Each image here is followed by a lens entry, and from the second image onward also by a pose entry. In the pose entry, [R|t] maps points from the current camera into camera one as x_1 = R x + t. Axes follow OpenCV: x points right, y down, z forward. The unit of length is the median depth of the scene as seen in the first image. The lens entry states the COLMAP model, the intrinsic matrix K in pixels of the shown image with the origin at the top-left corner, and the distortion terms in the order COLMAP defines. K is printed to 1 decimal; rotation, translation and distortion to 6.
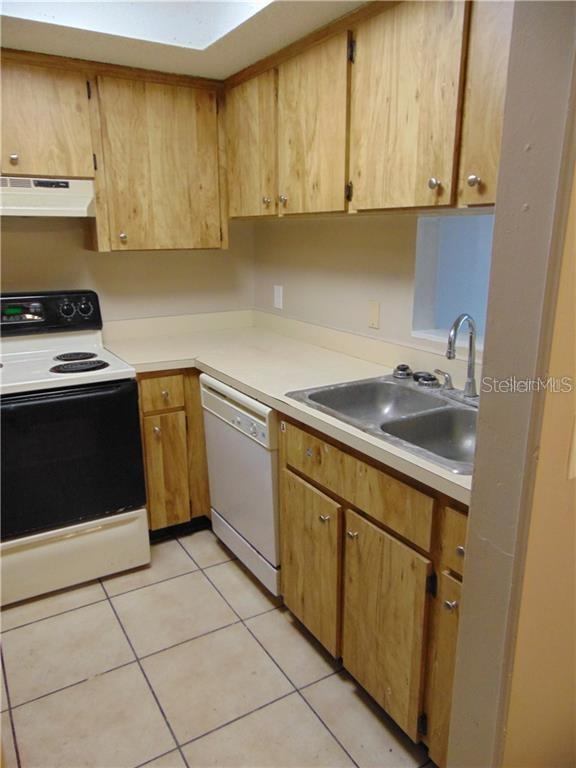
lens RADIAL K [[565.8, 0, 288.0], [0, 565.8, 384.0], [0, 0, 1]] dist [-0.048259, 0.079801]
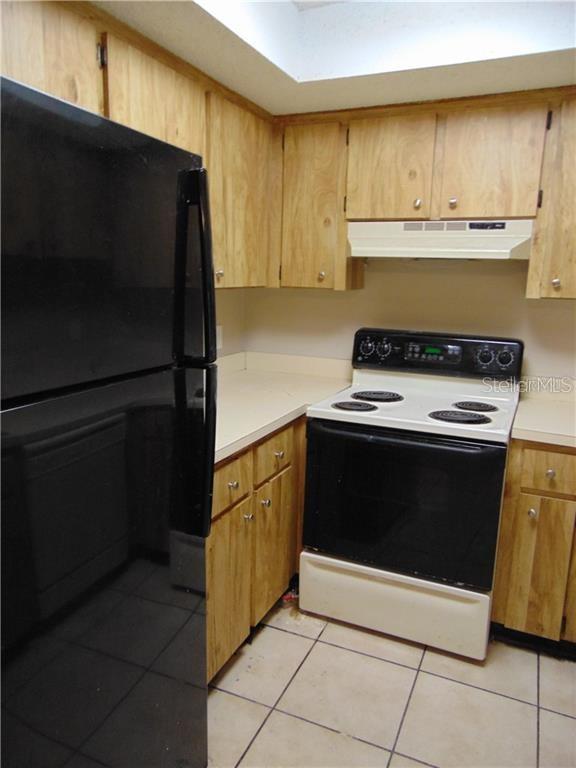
lens RADIAL K [[565.8, 0, 288.0], [0, 565.8, 384.0], [0, 0, 1]] dist [-0.048259, 0.079801]
pose [[0.568246, 0.172154, -0.804649, 0.199439], [-0.234734, 0.971152, 0.042007, -0.053524], [0.788668, 0.165008, 0.592263, 0.205525]]
